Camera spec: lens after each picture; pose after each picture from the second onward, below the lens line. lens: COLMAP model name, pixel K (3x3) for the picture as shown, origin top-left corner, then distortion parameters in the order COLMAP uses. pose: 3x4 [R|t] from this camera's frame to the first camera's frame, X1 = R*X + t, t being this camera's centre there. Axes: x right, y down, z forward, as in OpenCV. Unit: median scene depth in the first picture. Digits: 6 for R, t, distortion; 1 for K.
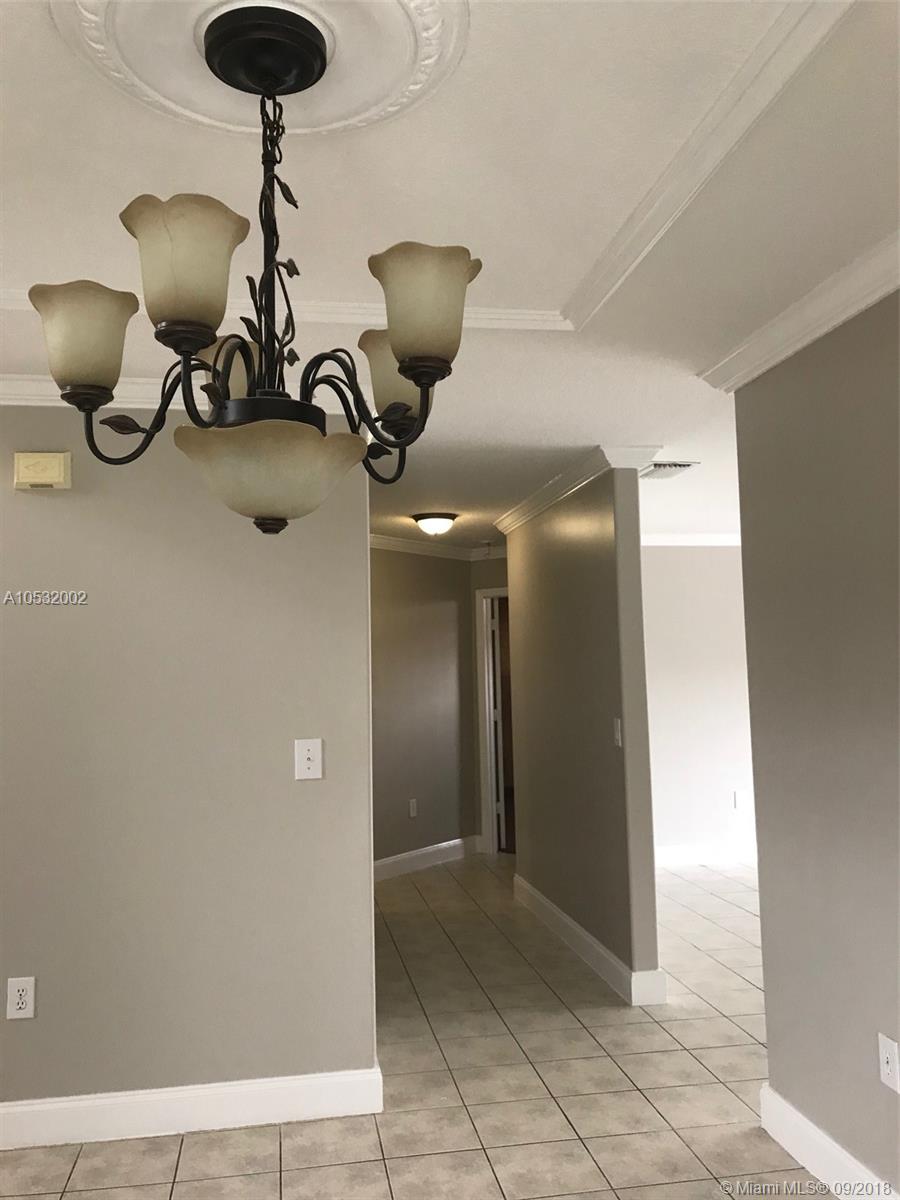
lens RADIAL K [[994.6, 0, 450.2], [0, 994.6, 604.0], [0, 0, 1]] dist [0.058994, -0.042939]
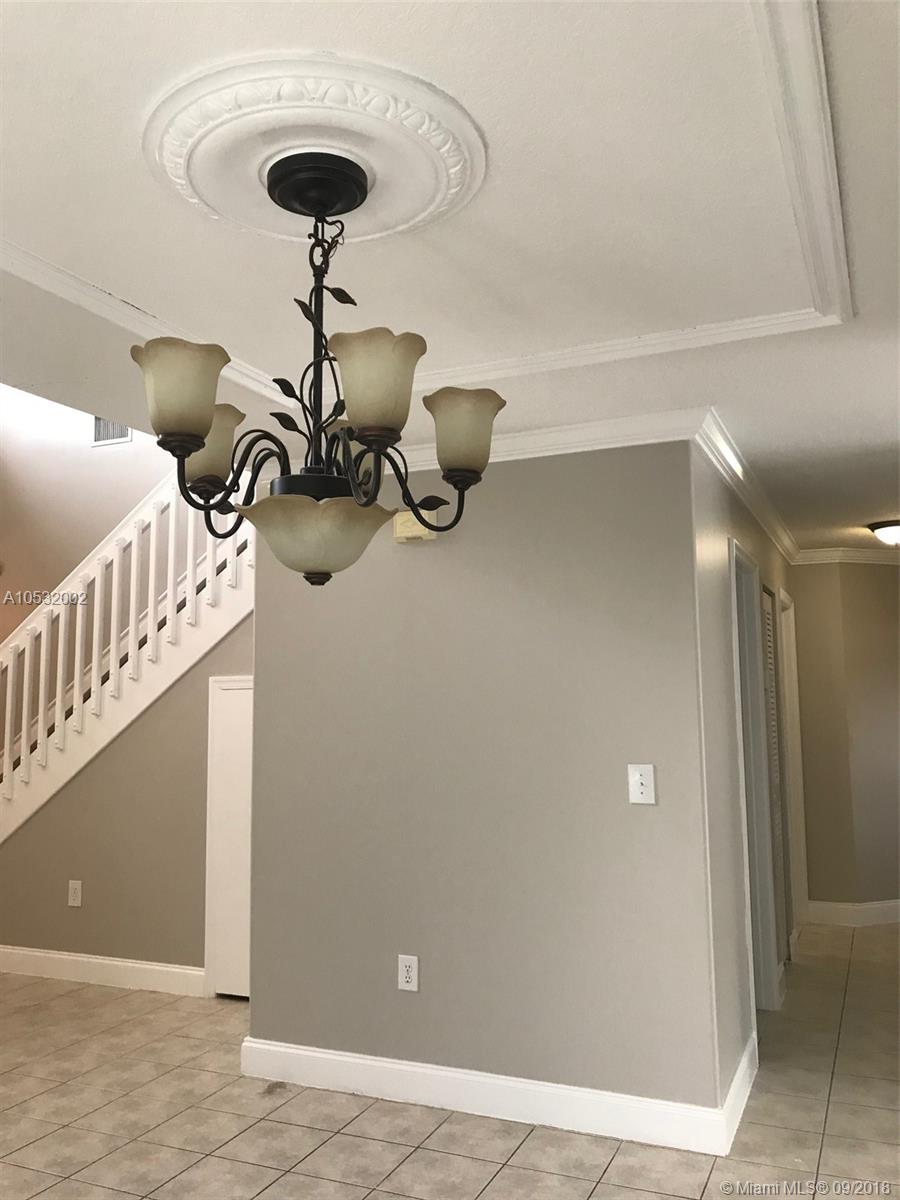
lens RADIAL K [[994.6, 0, 450.7], [0, 994.6, 601.3], [0, 0, 1]] dist [0.058994, -0.042939]
pose [[0.837365, -0.045650, -0.544734, 0.274306], [0.032803, 0.998907, -0.033286, -0.003067], [0.545659, 0.010003, 0.837948, 0.041309]]
